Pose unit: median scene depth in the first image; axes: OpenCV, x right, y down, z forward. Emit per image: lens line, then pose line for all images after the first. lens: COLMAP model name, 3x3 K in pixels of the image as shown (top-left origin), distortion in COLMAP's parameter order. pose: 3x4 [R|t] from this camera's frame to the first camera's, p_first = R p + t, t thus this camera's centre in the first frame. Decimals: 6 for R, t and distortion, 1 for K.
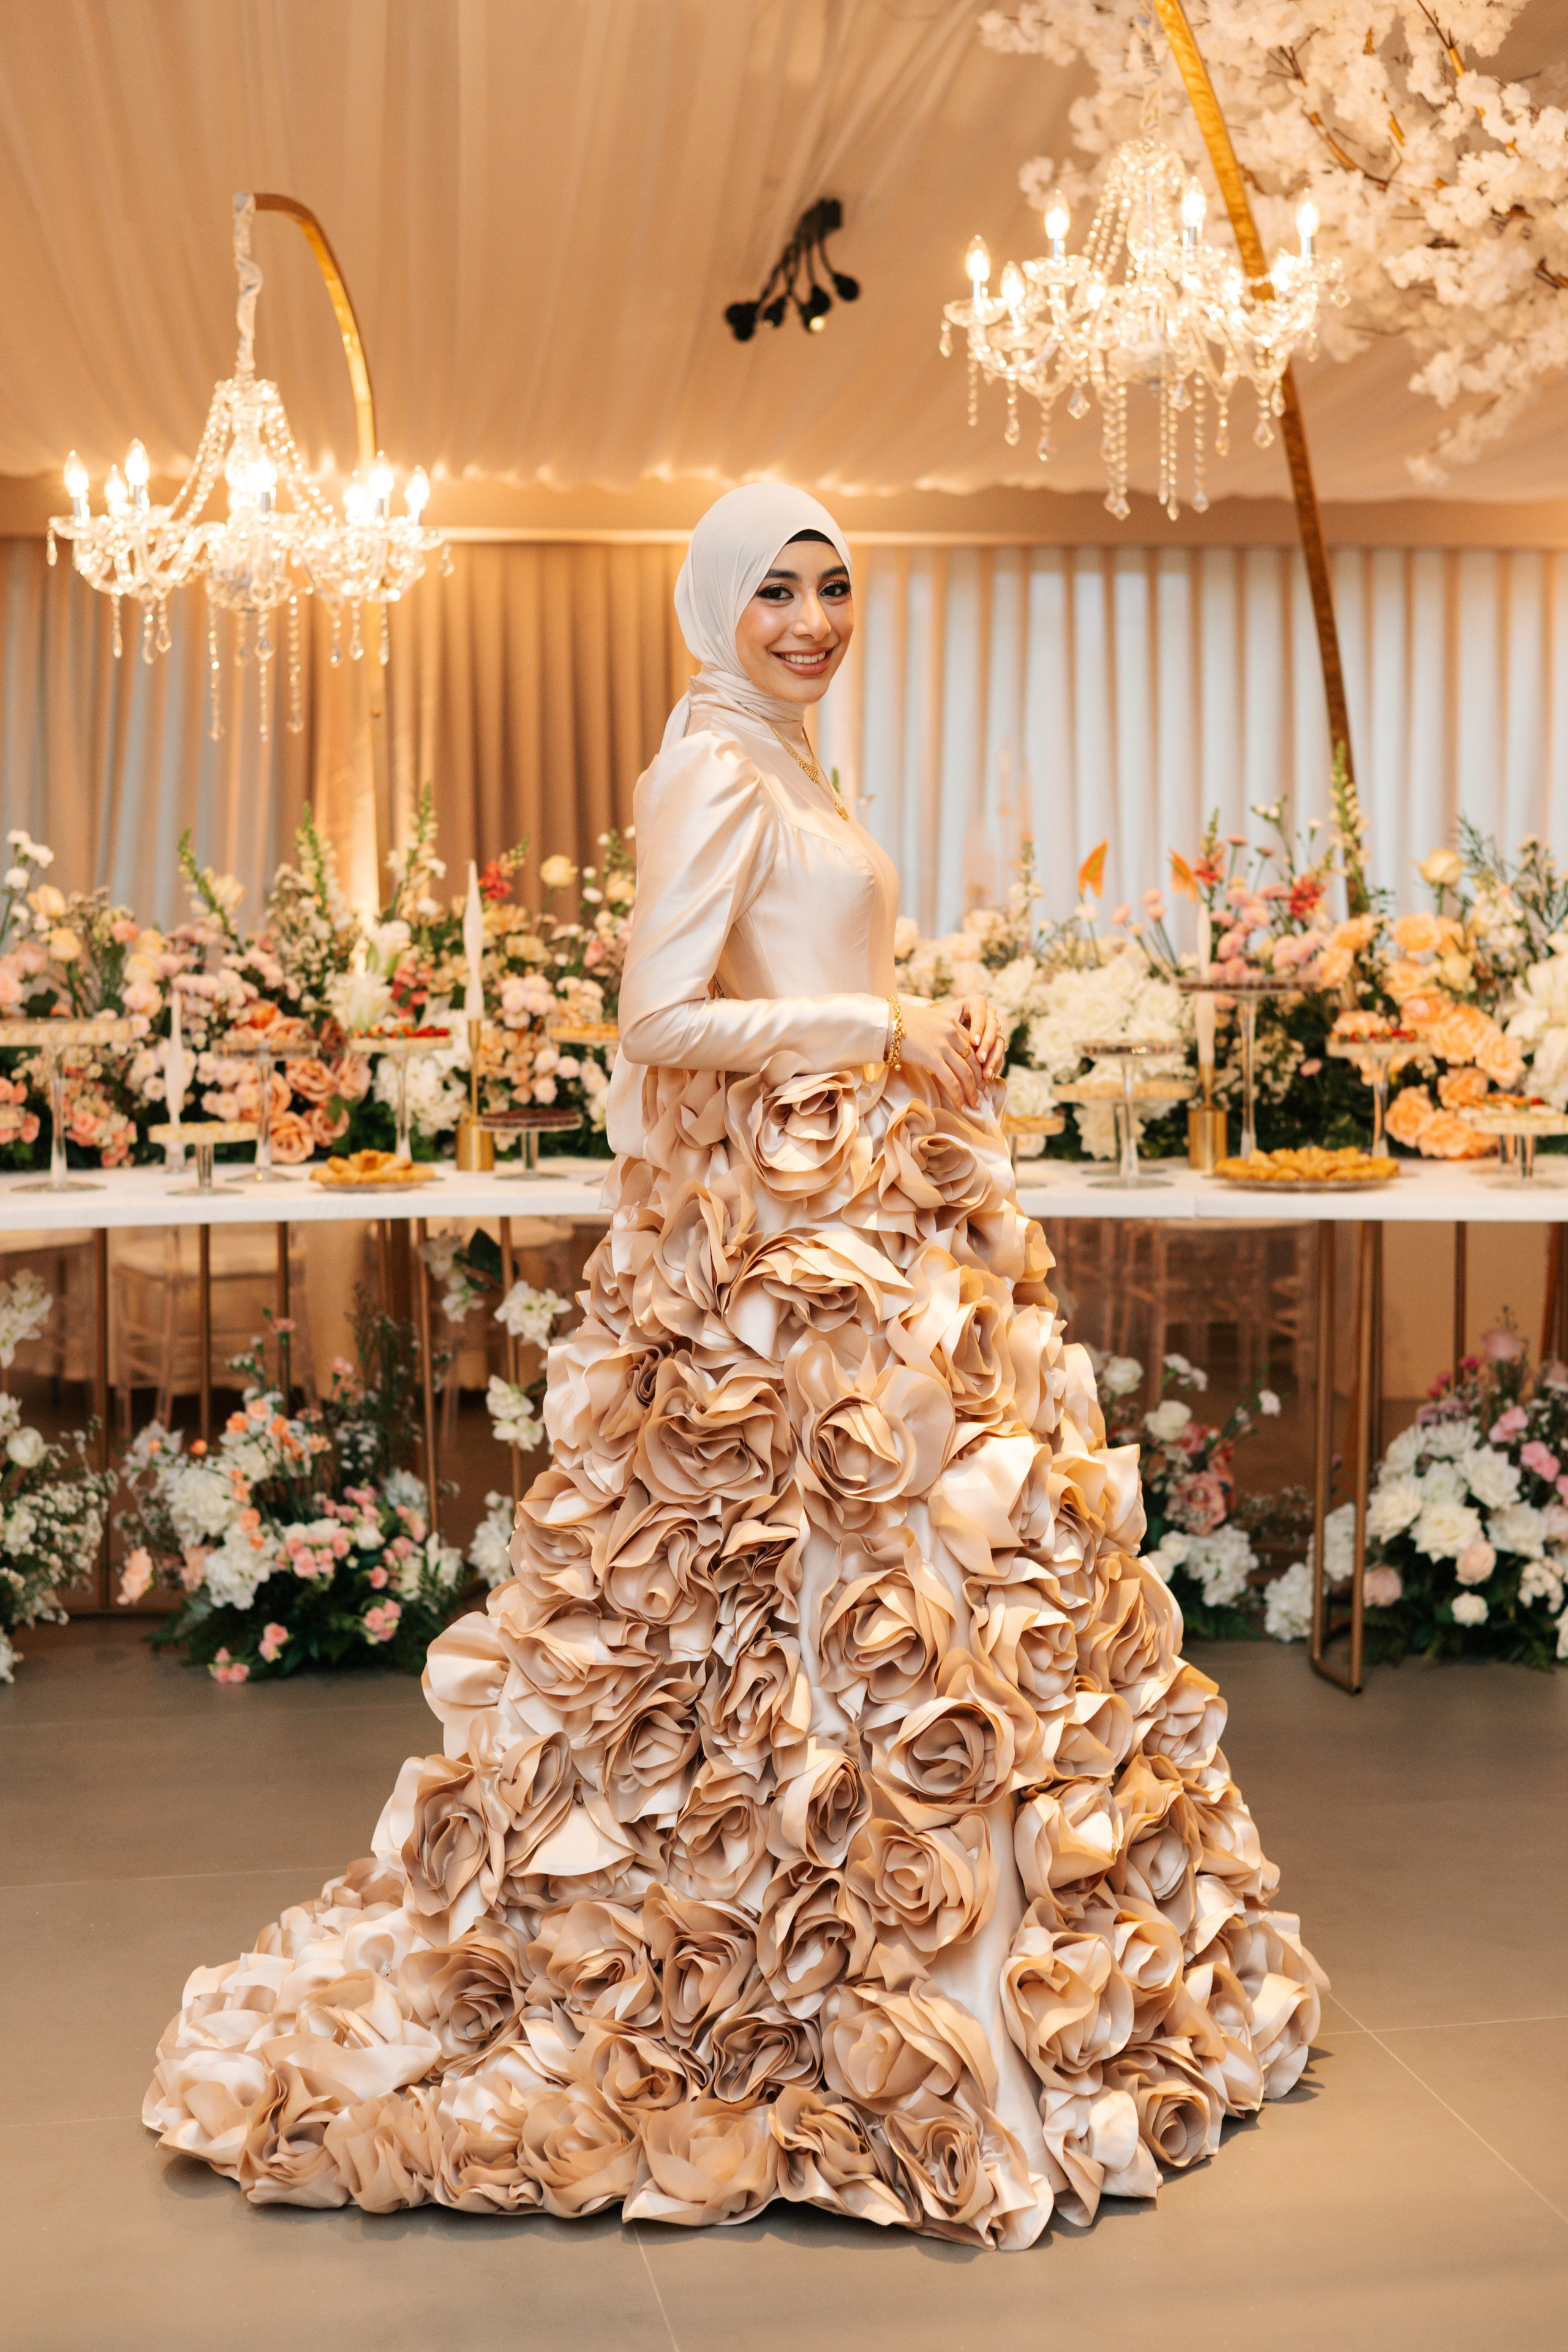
lens RADIAL K [[3349.8, 0, 777.4], [0, 3349.8, 1192.9], [0, 0, 1]] dist [0.003085, 0.000000]
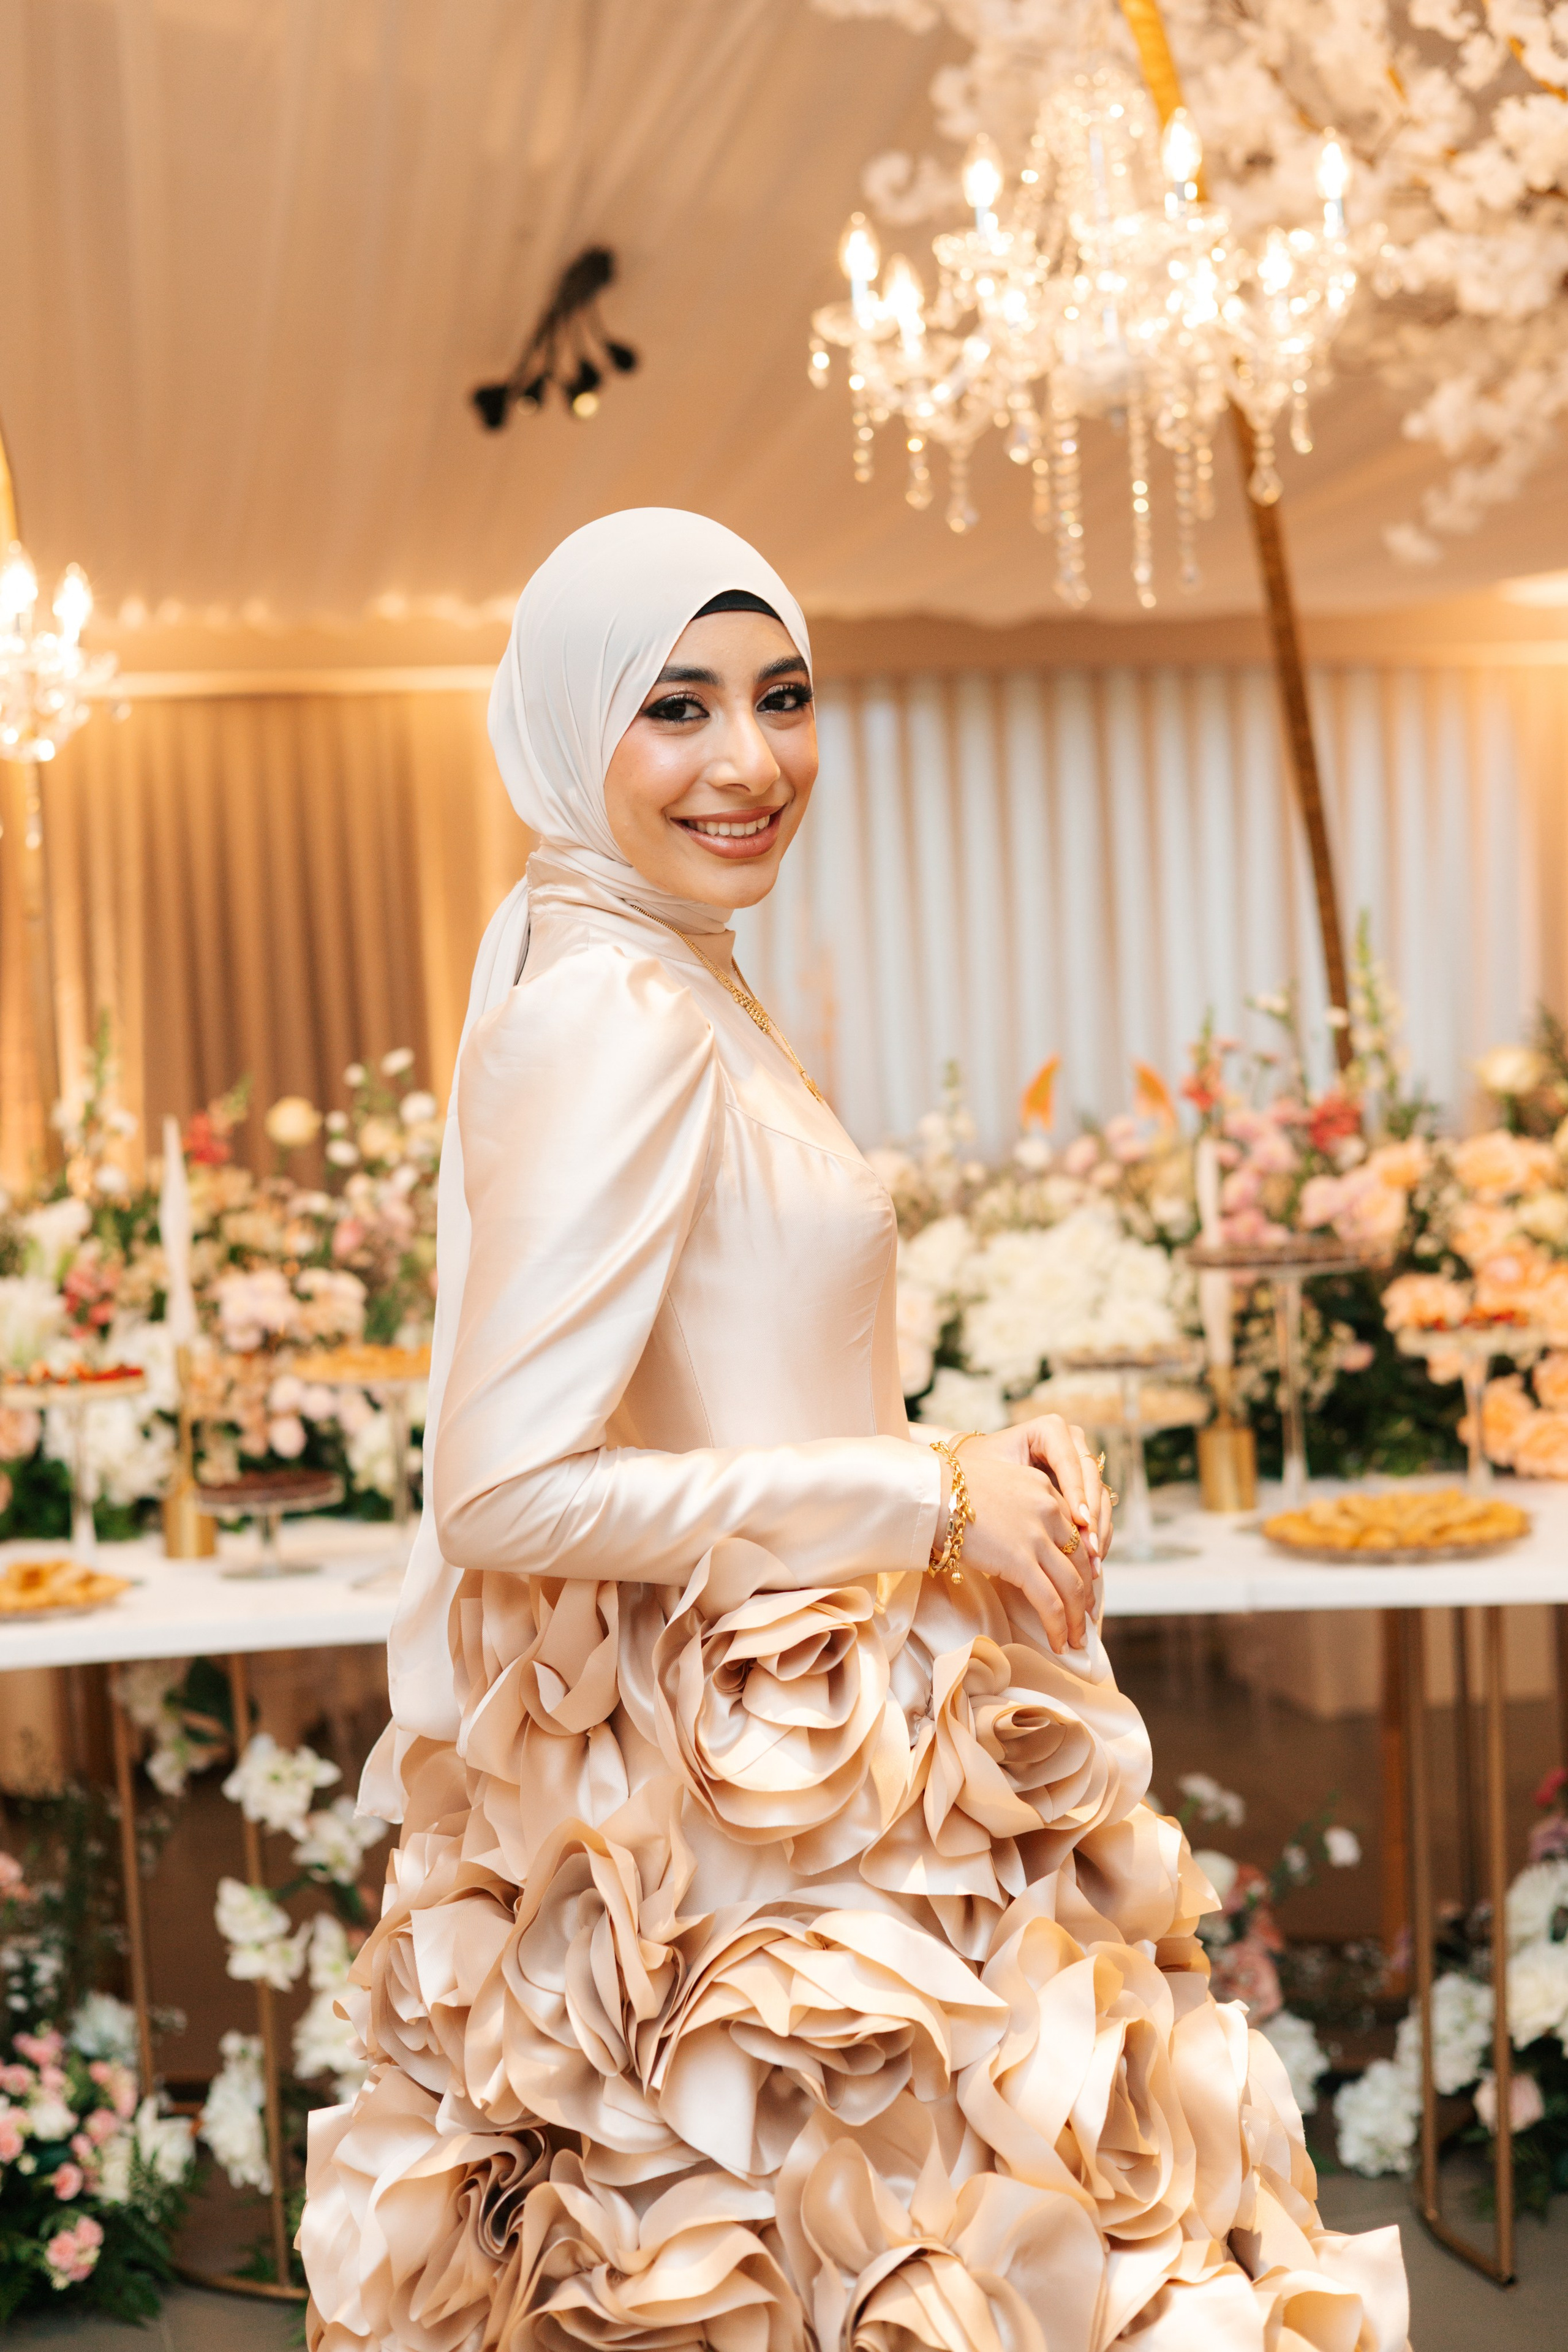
lens RADIAL K [[3576.0, 0, 769.5], [0, 3576.0, 1182.9], [0, 0, 1]] dist [0.003954, 0.000000]
pose [[0.996914, -0.042025, 0.066305, -0.015007], [0.045506, 0.997615, -0.051892, -0.039013], [-0.063966, 0.054749, 0.996449, 0.231108]]
